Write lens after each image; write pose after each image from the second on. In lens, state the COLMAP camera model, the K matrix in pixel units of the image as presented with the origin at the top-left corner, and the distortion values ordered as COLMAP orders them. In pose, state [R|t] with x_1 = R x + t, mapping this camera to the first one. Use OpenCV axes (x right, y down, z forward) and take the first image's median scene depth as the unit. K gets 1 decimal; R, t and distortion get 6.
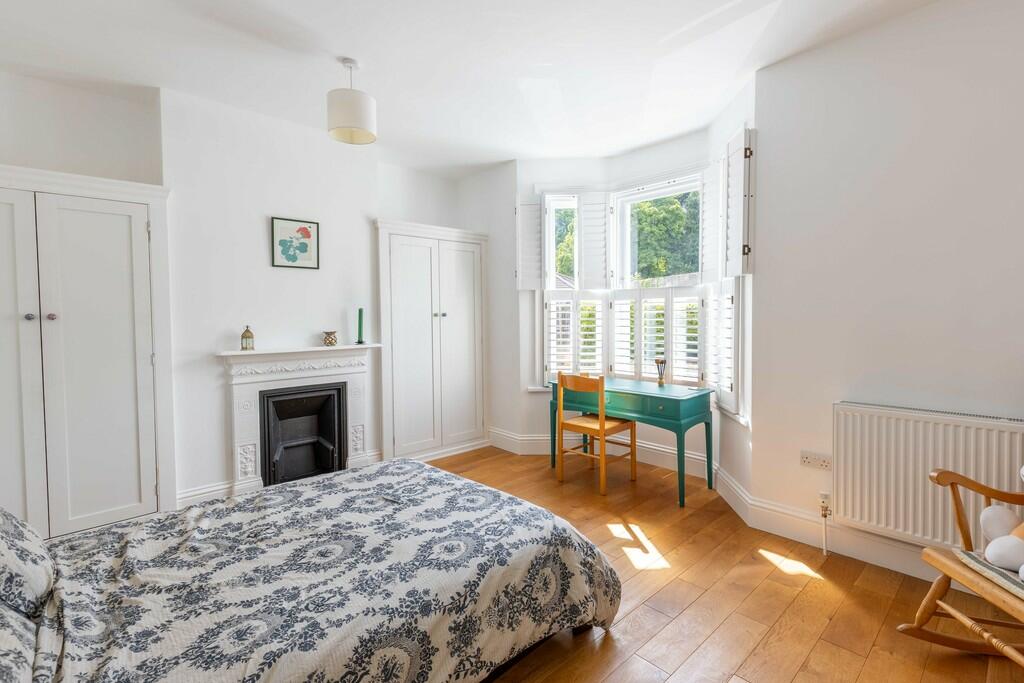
lens RADIAL K [[474.9, 0, 514.2], [0, 474.9, 330.3], [0, 0, 1]] dist [-0.000602, 0.000106]
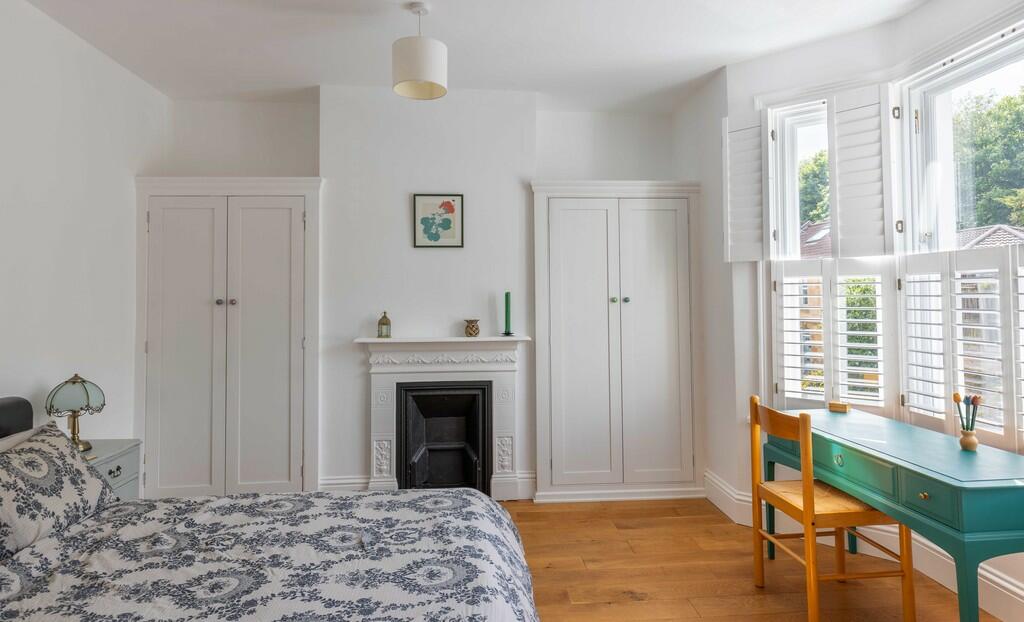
lens RADIAL K [[578.2, 0, 509.9], [0, 578.2, 280.6], [0, 0, 1]] dist [0.006685, -0.000068]
pose [[0.780715, -0.016613, -0.624666, 0.338956], [-0.020375, 0.998438, -0.052018, -0.016171], [0.624555, 0.053338, 0.779157, 0.252390]]
